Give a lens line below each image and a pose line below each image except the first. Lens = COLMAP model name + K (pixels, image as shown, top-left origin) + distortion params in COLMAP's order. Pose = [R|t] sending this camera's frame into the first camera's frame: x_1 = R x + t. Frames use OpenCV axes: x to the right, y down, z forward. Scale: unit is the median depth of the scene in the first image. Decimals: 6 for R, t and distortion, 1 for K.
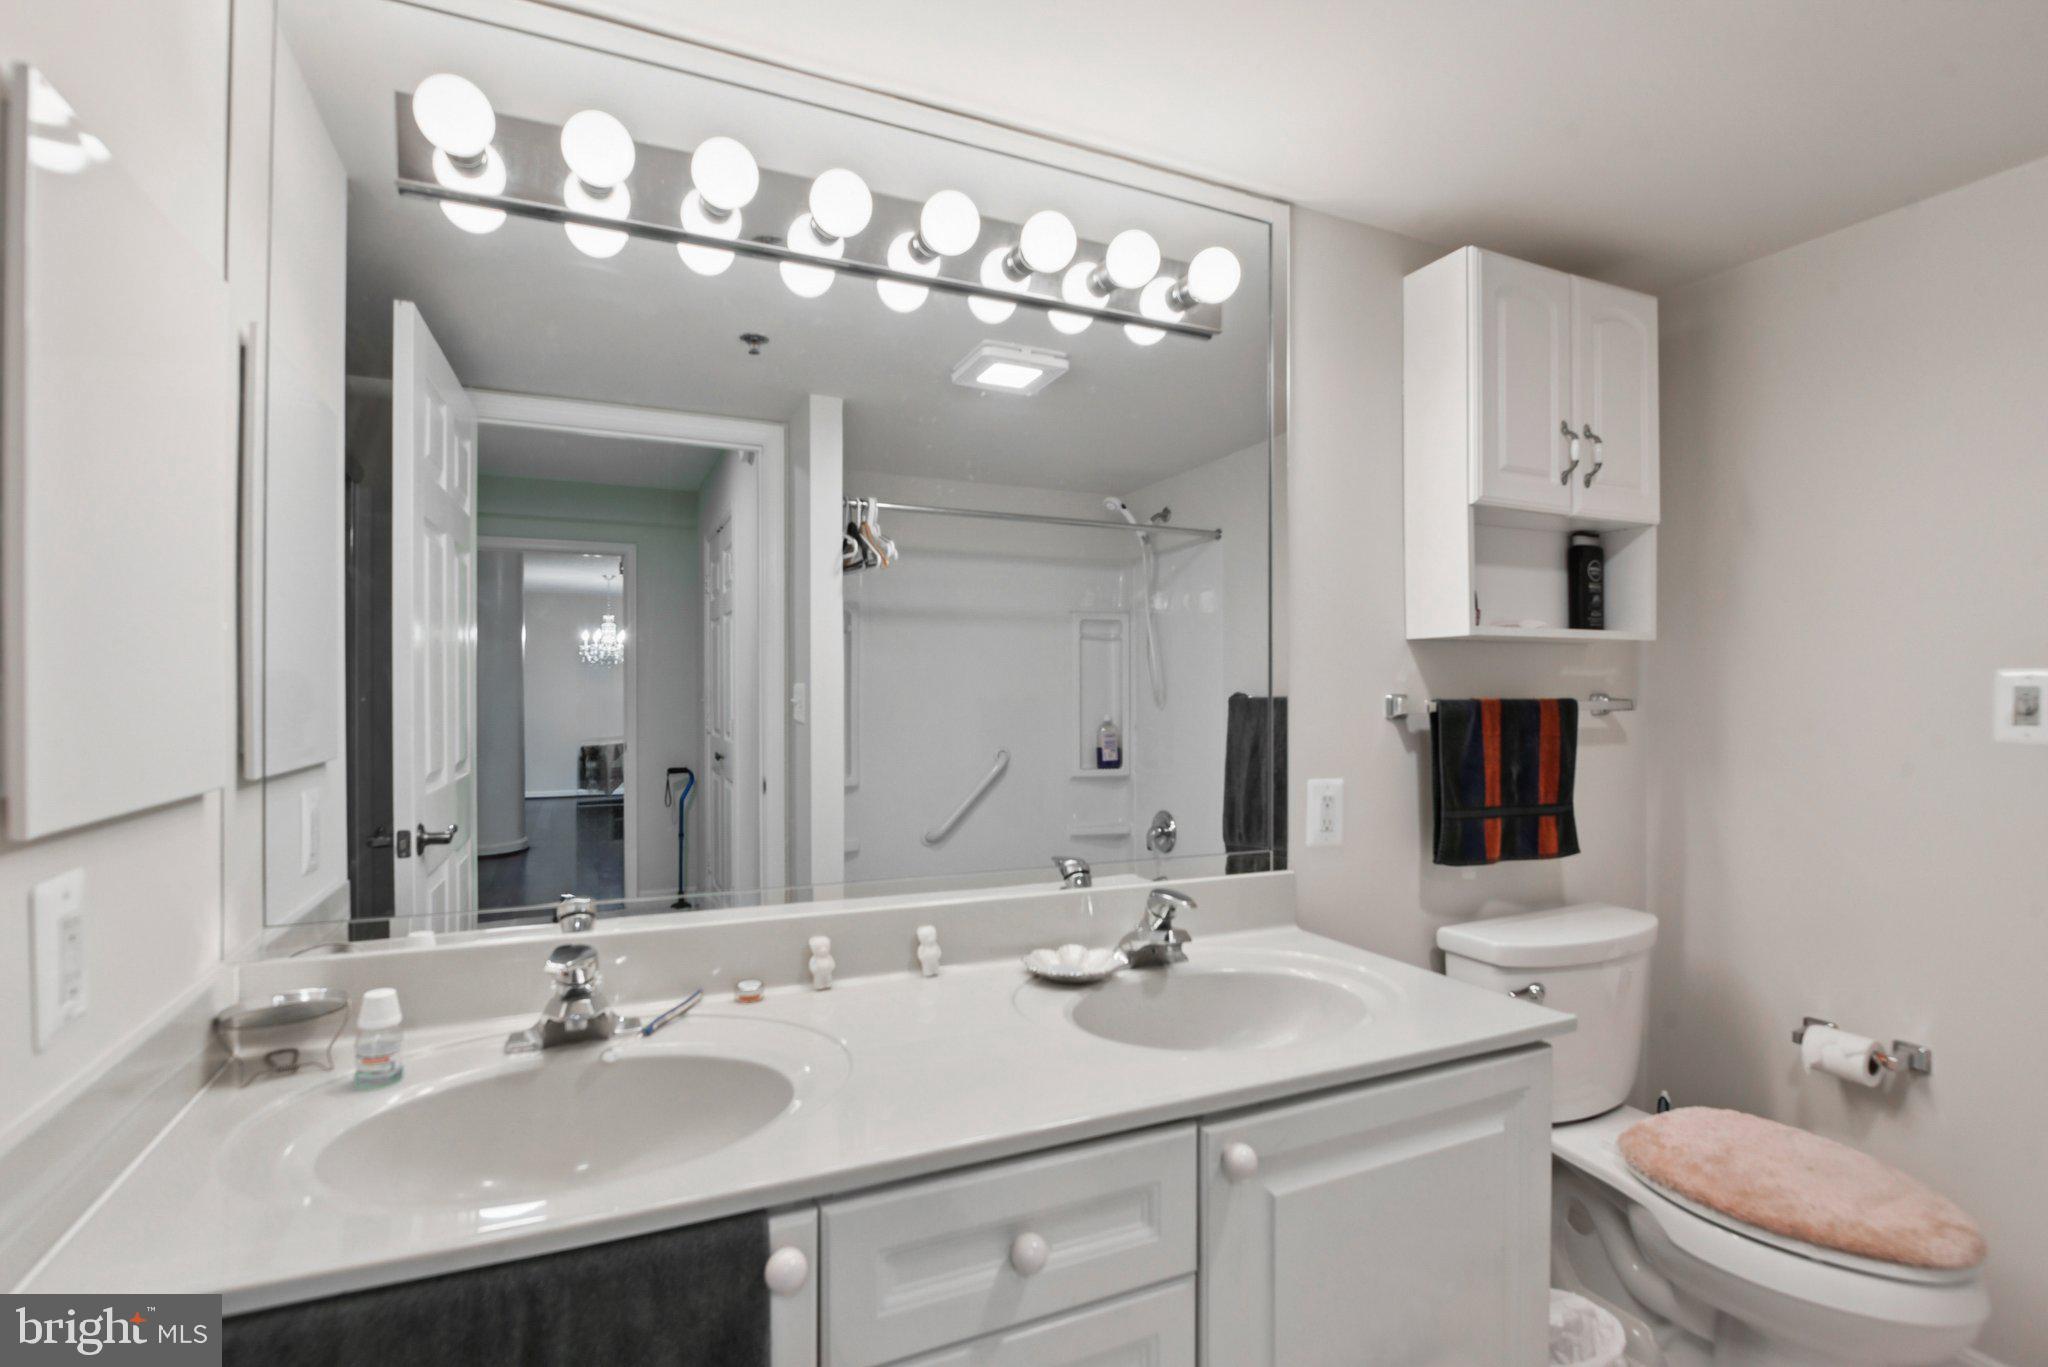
lens RADIAL K [[962.5, 0, 1028.4], [0, 962.5, 696.7], [0, 0, 1]] dist [-0.012491, -0.005708]
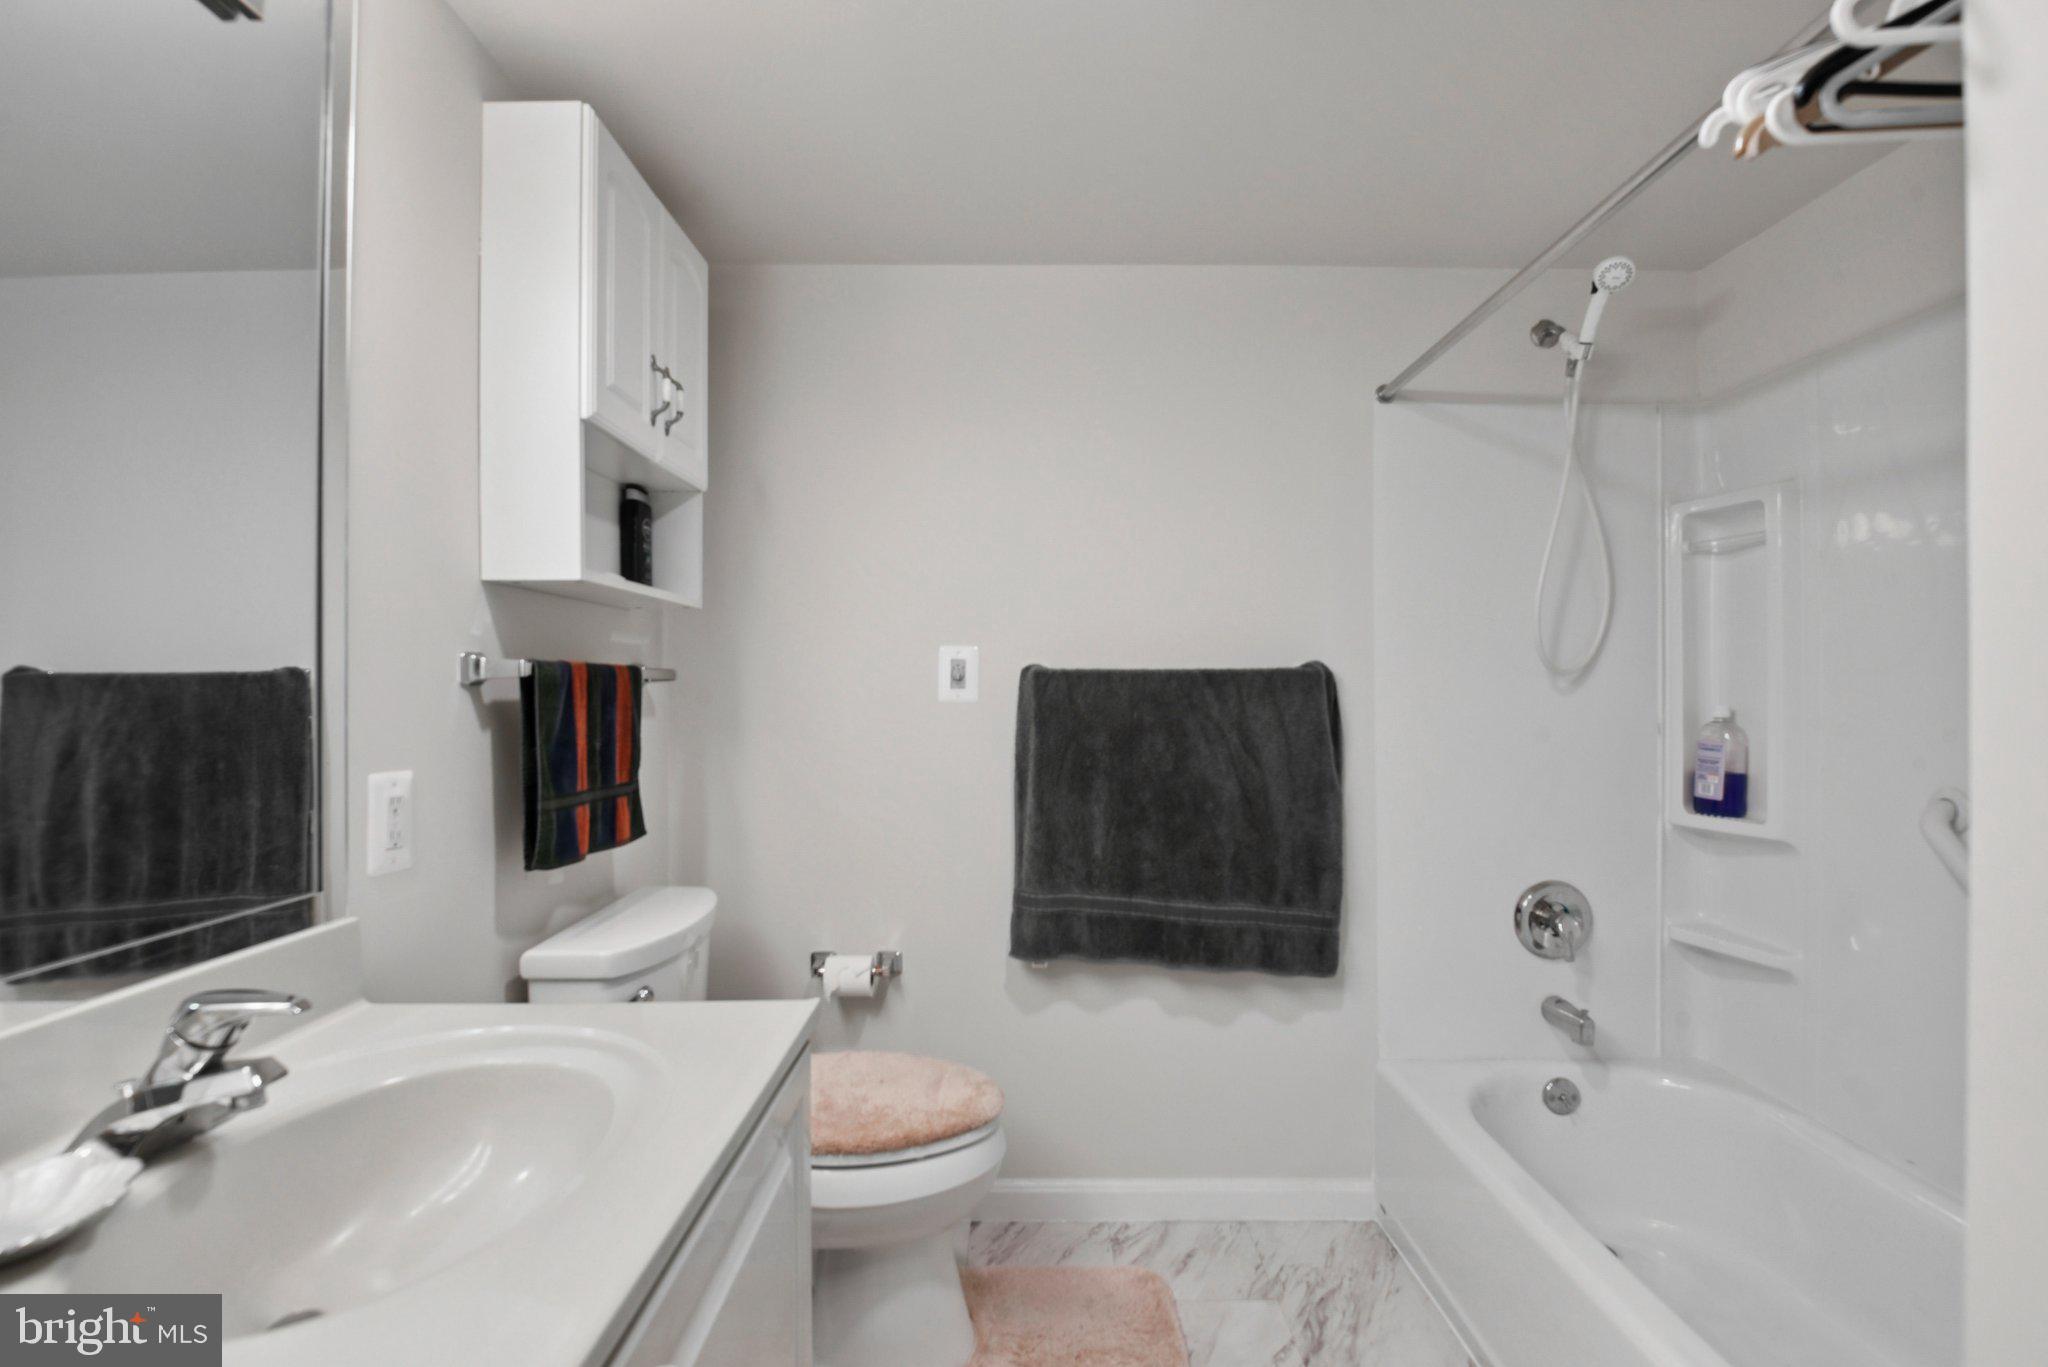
lens RADIAL K [[962.5, 0, 1017.4], [0, 962.5, 688.3], [0, 0, 1]] dist [-0.012491, -0.005708]
pose [[0.414019, 0.001299, 0.910267, -0.120731], [0.006487, 0.999969, -0.004377, 0.032102], [-0.910245, 0.007717, 0.413998, 0.316029]]
